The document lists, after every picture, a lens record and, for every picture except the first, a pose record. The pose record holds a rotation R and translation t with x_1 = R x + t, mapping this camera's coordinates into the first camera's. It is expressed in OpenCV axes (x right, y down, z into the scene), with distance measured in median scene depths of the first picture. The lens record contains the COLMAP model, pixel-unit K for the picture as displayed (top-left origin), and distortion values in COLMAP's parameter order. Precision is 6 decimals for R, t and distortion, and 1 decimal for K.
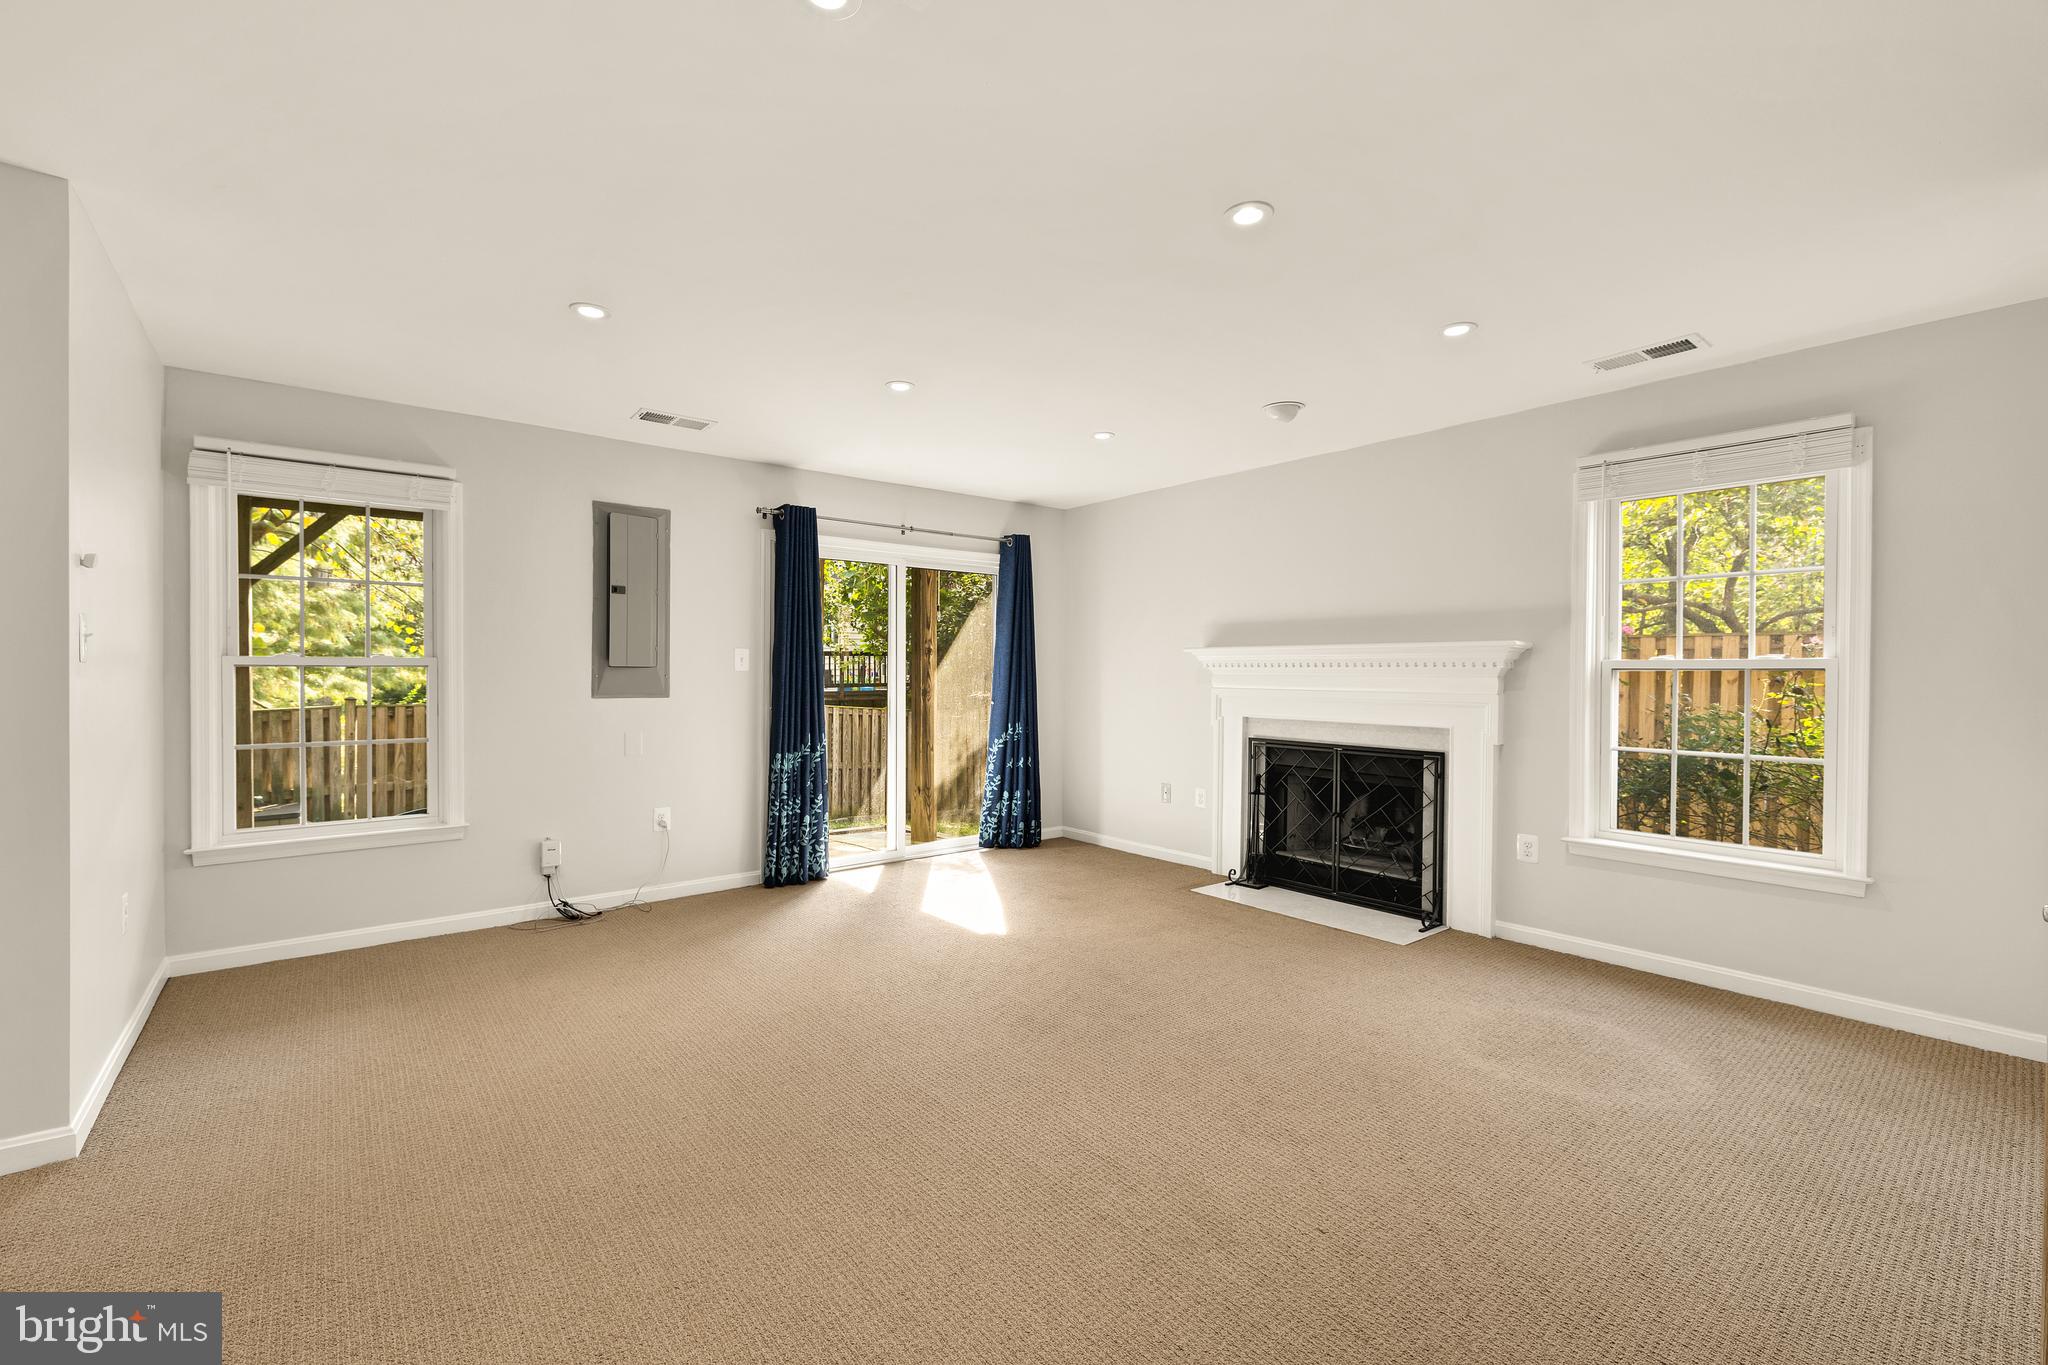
lens RADIAL K [[861.4, 0, 1019.6], [0, 861.4, 687.4], [0, 0, 1]] dist [0.001215, 0.000306]
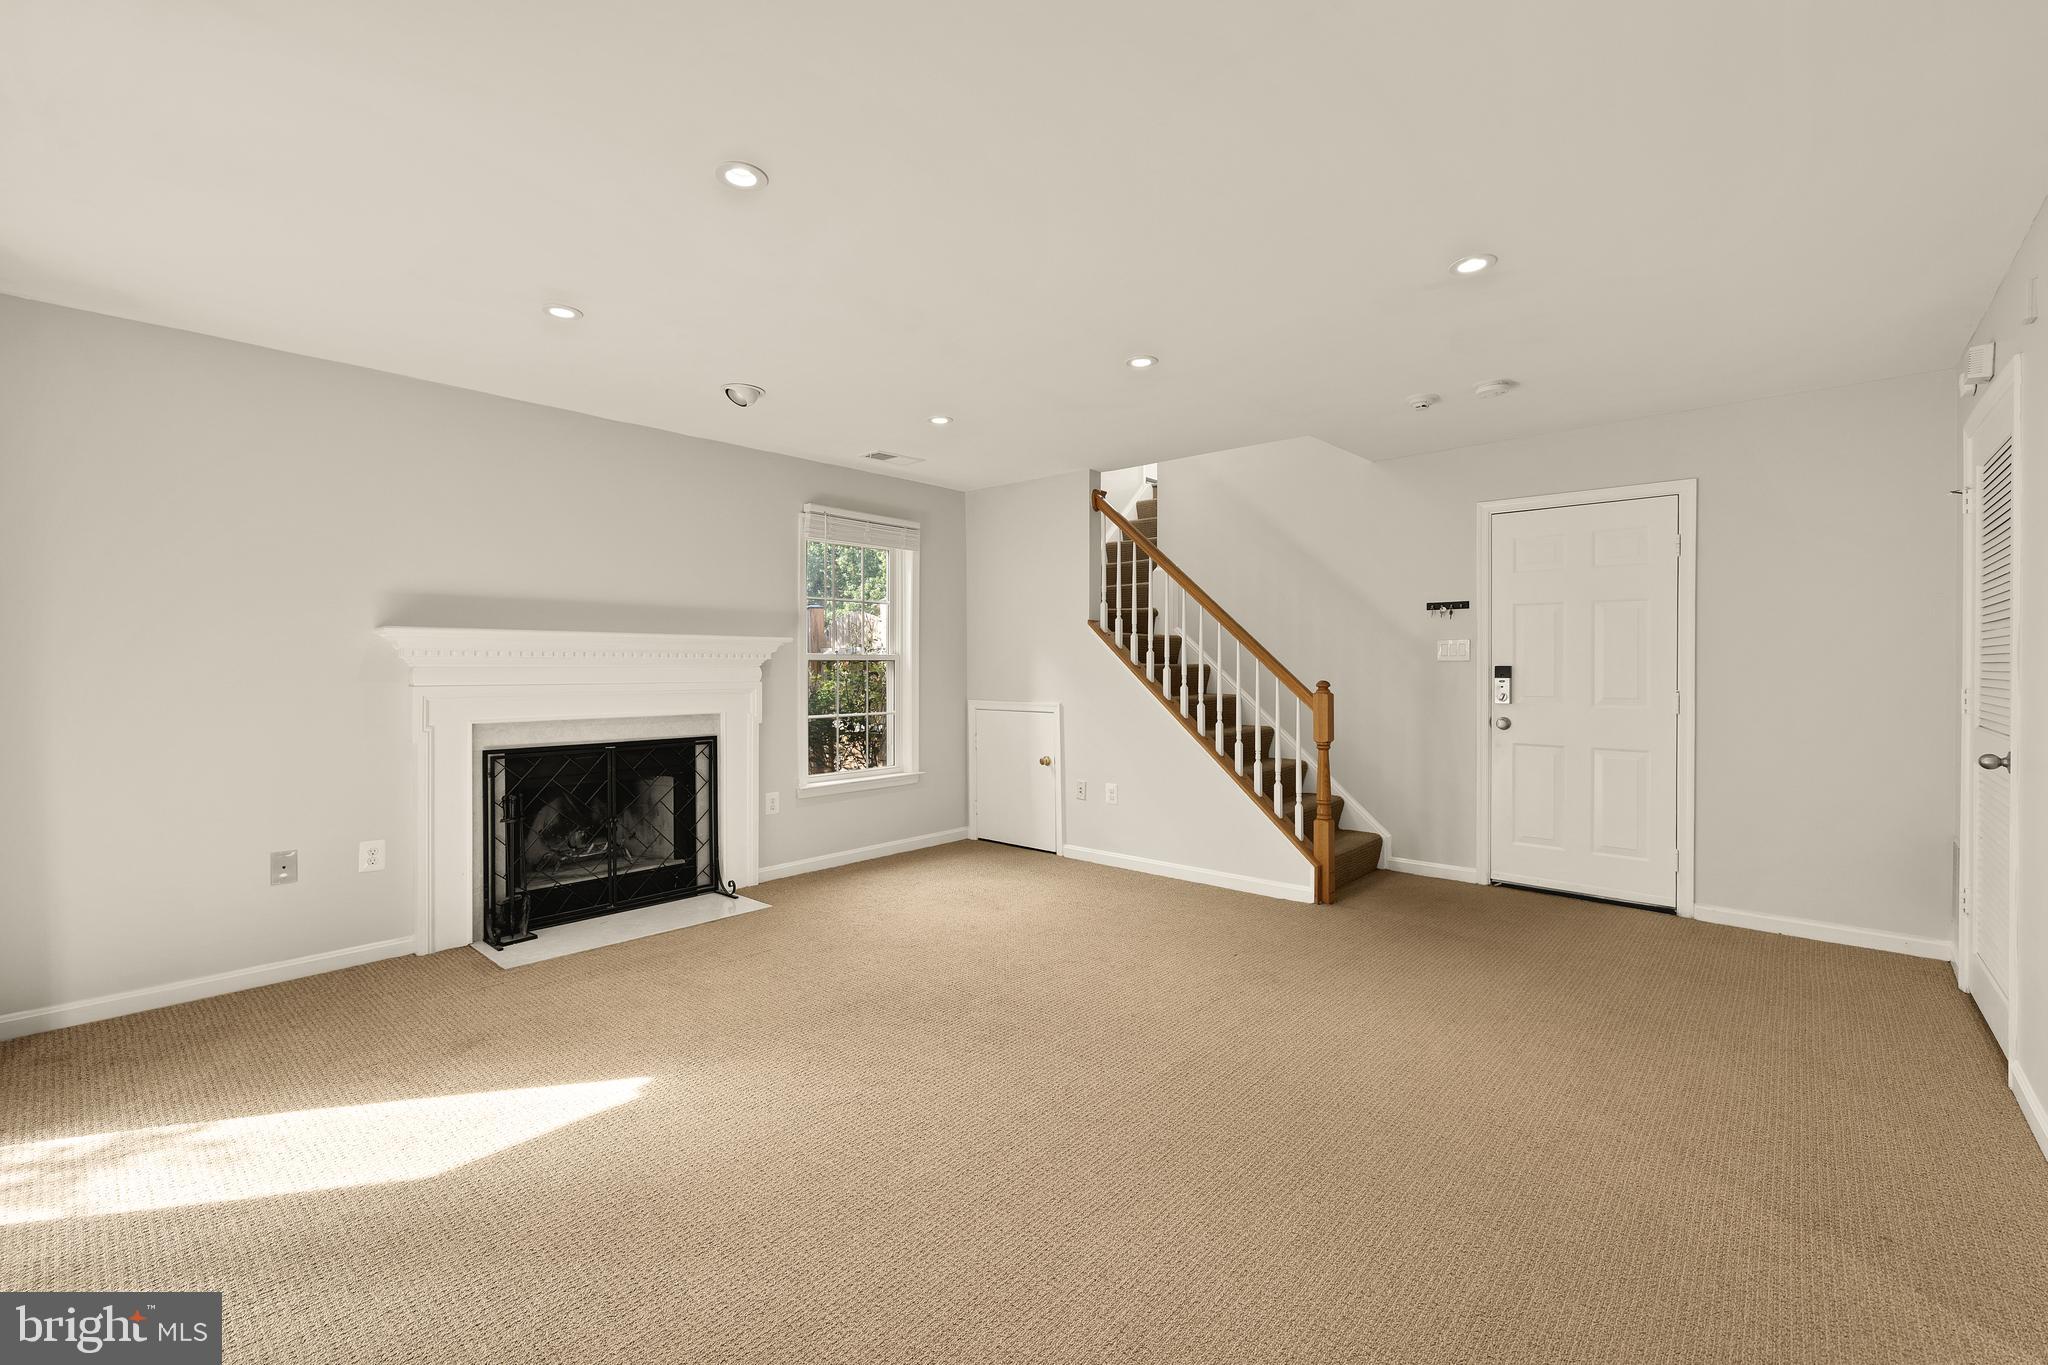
lens RADIAL K [[861.4, 0, 1019.8], [0, 861.4, 667.5], [0, 0, 1]] dist [0.001215, 0.000306]
pose [[-0.146248, -0.013591, 0.989155, -0.641479], [0.013085, 0.999792, 0.015672, -0.023547], [-0.989161, 0.015235, -0.146039, 0.760609]]
